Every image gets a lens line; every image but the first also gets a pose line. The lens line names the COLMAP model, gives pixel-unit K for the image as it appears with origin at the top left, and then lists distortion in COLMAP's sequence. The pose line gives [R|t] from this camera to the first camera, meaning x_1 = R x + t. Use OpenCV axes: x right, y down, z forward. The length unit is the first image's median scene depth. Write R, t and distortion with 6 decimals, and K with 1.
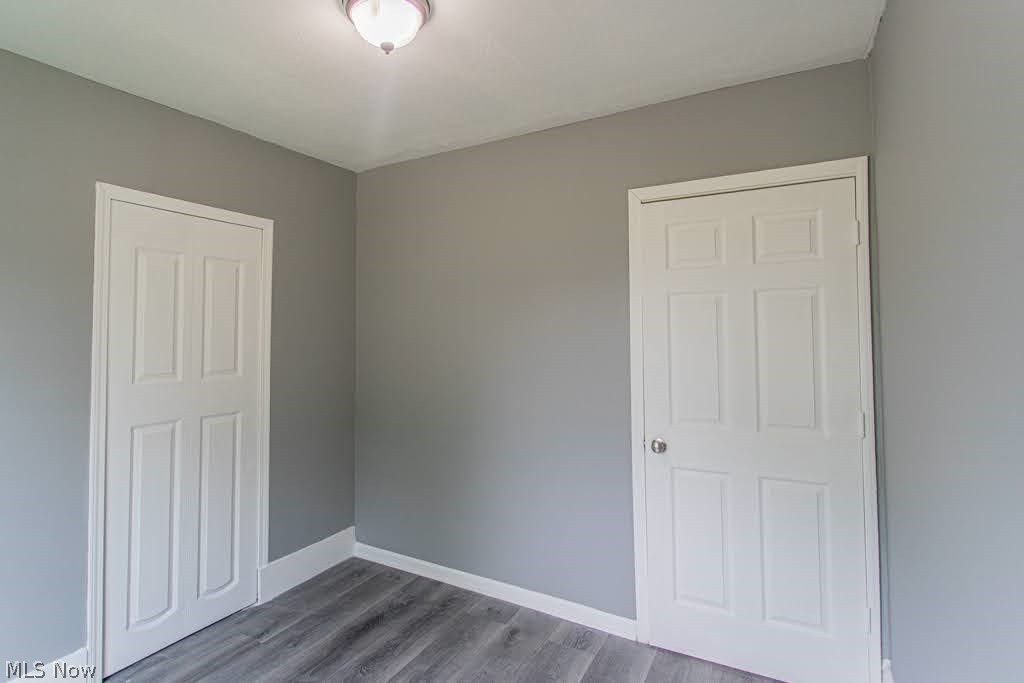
lens RADIAL K [[509.8, 0, 512.0], [0, 509.8, 341.5], [0, 0, 1]] dist [-0.002321, -0.000504]
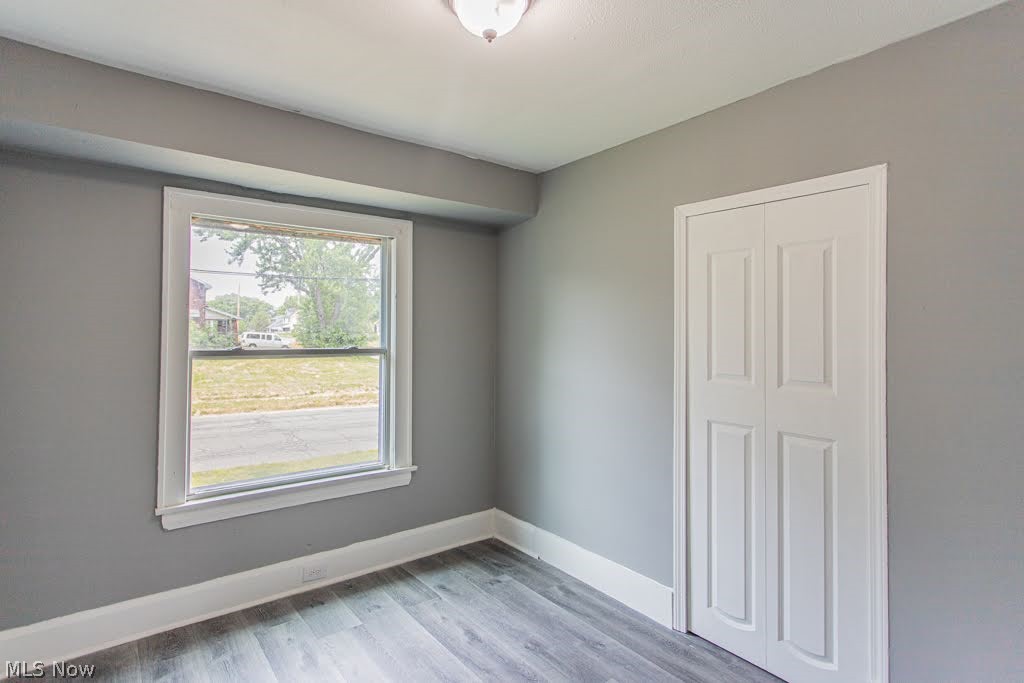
lens RADIAL K [[509.8, 0, 512.0], [0, 509.8, 341.5], [0, 0, 1]] dist [-0.002321, -0.000504]
pose [[-0.398378, 0.011630, -0.917148, 0.392674], [-0.033794, 0.999055, 0.027347, -0.013808], [0.916599, 0.041889, -0.397608, 0.999949]]
